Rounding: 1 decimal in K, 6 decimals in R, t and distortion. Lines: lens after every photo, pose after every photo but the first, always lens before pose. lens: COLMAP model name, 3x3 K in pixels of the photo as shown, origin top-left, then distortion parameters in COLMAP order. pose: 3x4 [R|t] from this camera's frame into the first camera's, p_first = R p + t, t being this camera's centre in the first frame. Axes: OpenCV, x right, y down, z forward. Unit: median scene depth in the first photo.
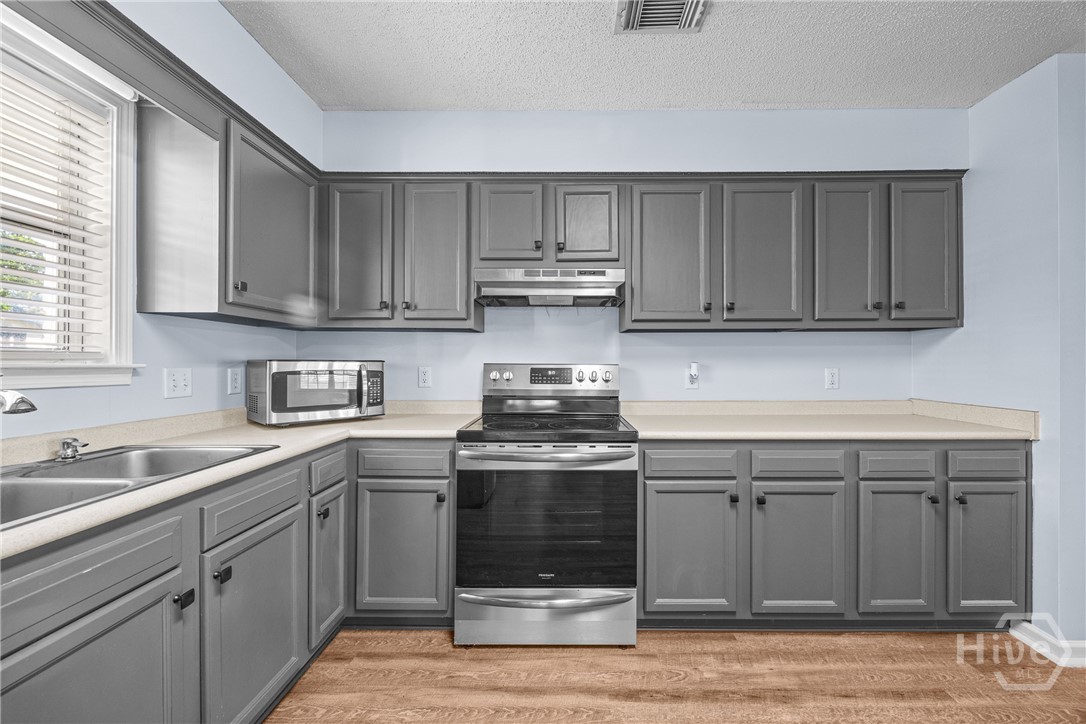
lens RADIAL K [[425.3, 0, 563.7], [0, 425.3, 362.9], [0, 0, 1]] dist [-0.003278, -0.001134]
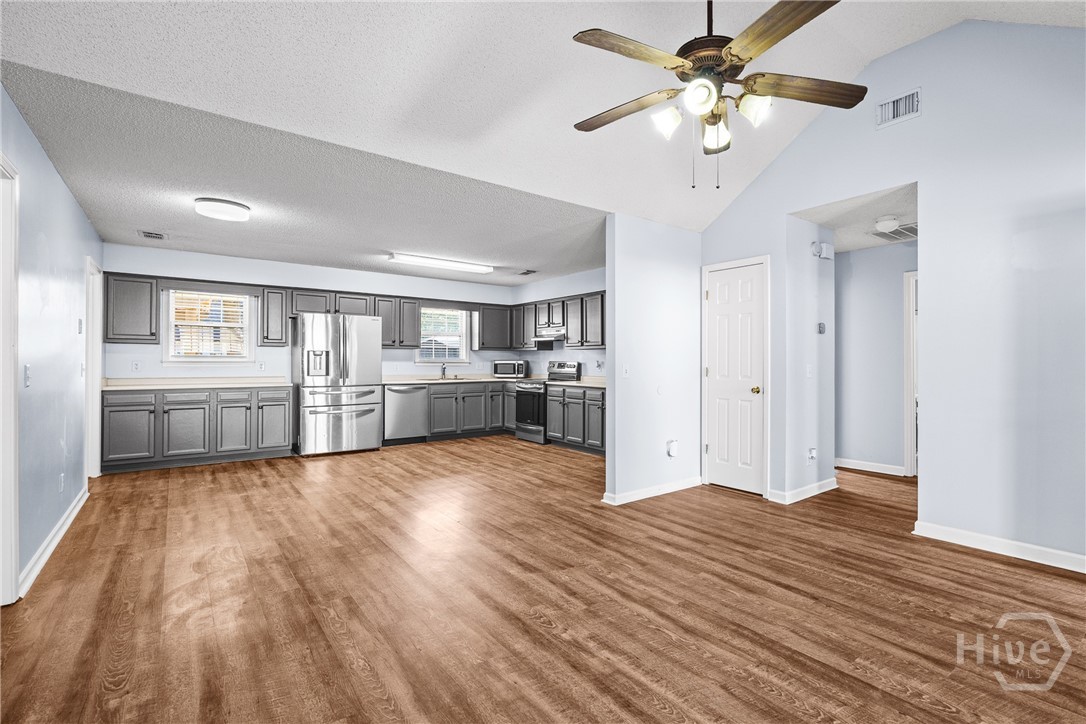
lens RADIAL K [[513.5, 0, 630.0], [0, 513.5, 362.0], [0, 0, 1]] dist [-0.002952, 0.001328]
pose [[0.669675, 0.003562, -0.742645, 3.633252], [-0.000085, 0.999989, 0.004720, -0.014087], [0.742654, -0.003098, 0.669668, -1.224127]]
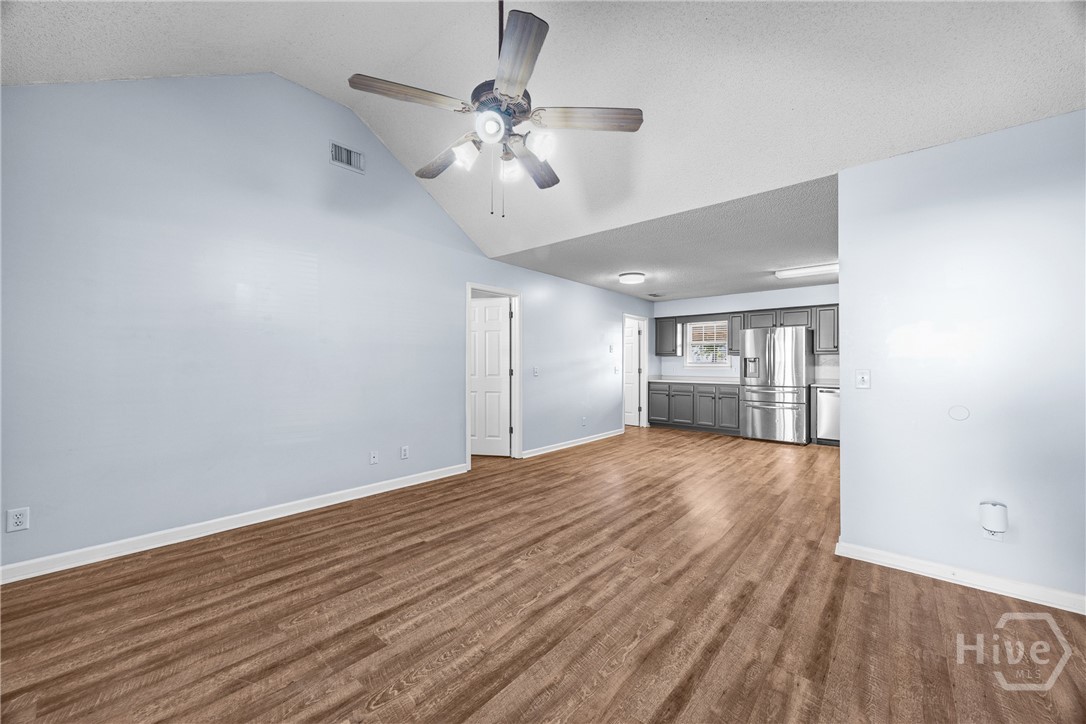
lens RADIAL K [[412.2, 0, 531.5], [0, 412.2, 372.1], [0, 0, 1]] dist [-0.002618, -0.000079]
pose [[-0.658789, 0.012946, -0.752217, 3.629030], [0.003796, 0.999896, 0.013885, -0.008925], [0.752318, 0.006292, -0.658770, 0.464983]]
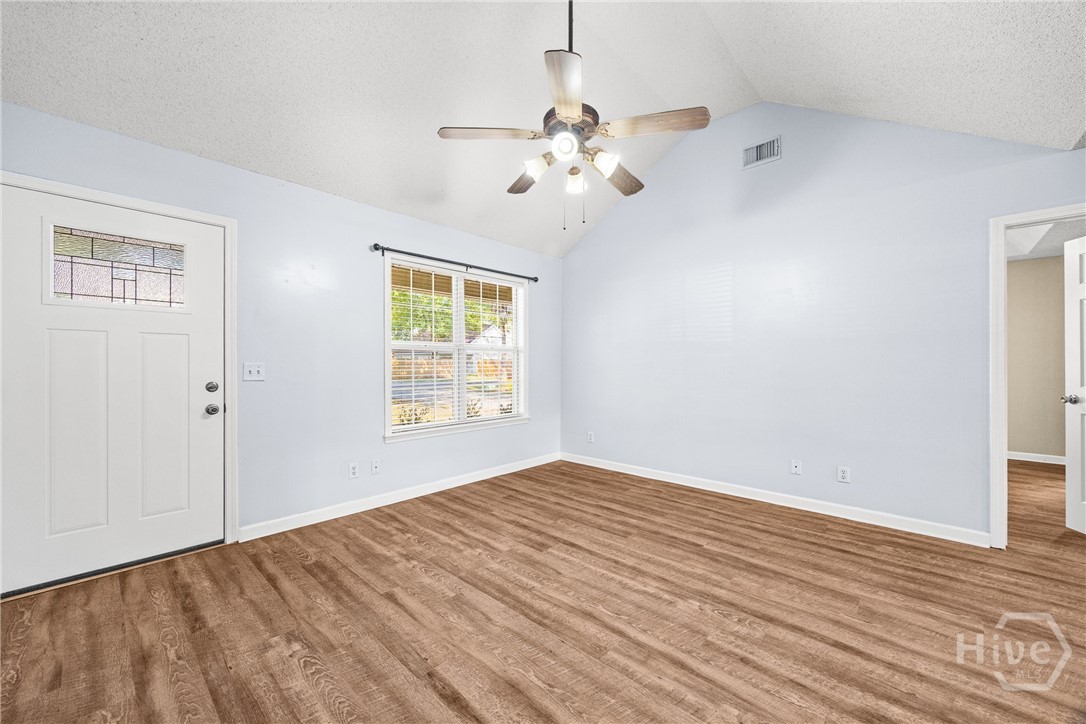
lens RADIAL K [[412.2, 0, 541.0], [0, 412.2, 362.8], [0, 0, 1]] dist [-0.002618, -0.000079]
pose [[-0.735969, 0.005493, 0.676993, 2.138248], [-0.003084, 0.999930, -0.011467, 0.011731], [-0.677009, -0.010527, -0.735900, 0.629933]]
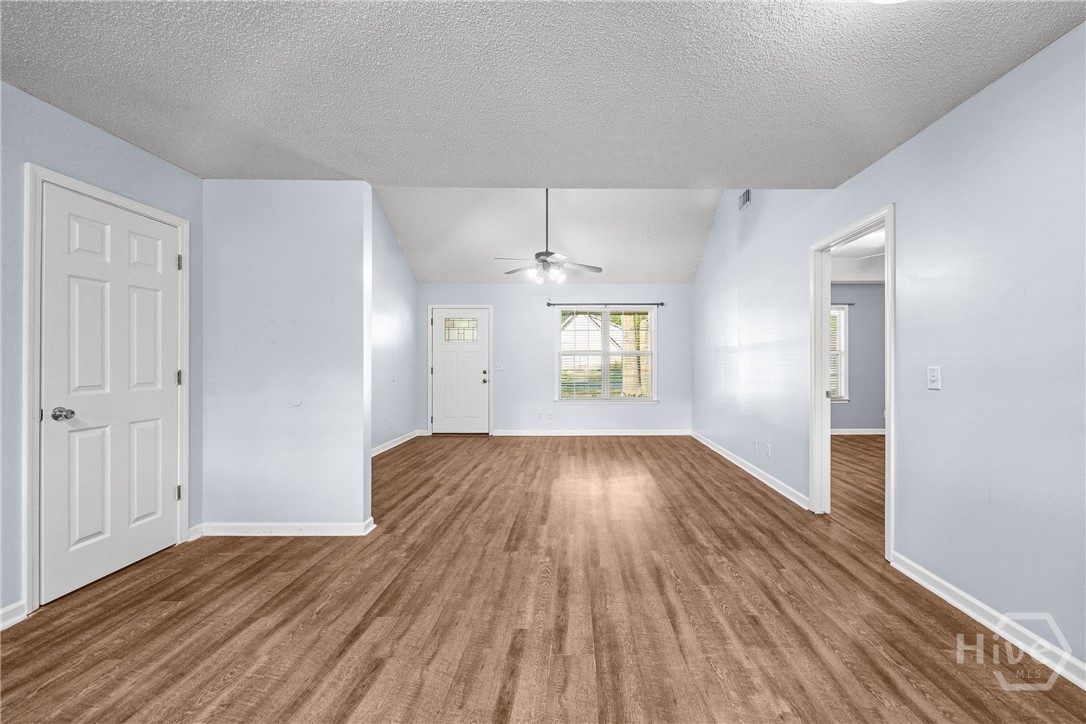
lens RADIAL K [[425.3, 0, 584.2], [0, 425.3, 363.1], [0, 0, 1]] dist [-0.003278, -0.001134]
pose [[-0.024657, 0.000639, 0.999696, 0.071304], [-0.007520, 0.999971, -0.000825, -0.002950], [-0.999668, -0.007538, -0.024652, -0.479651]]
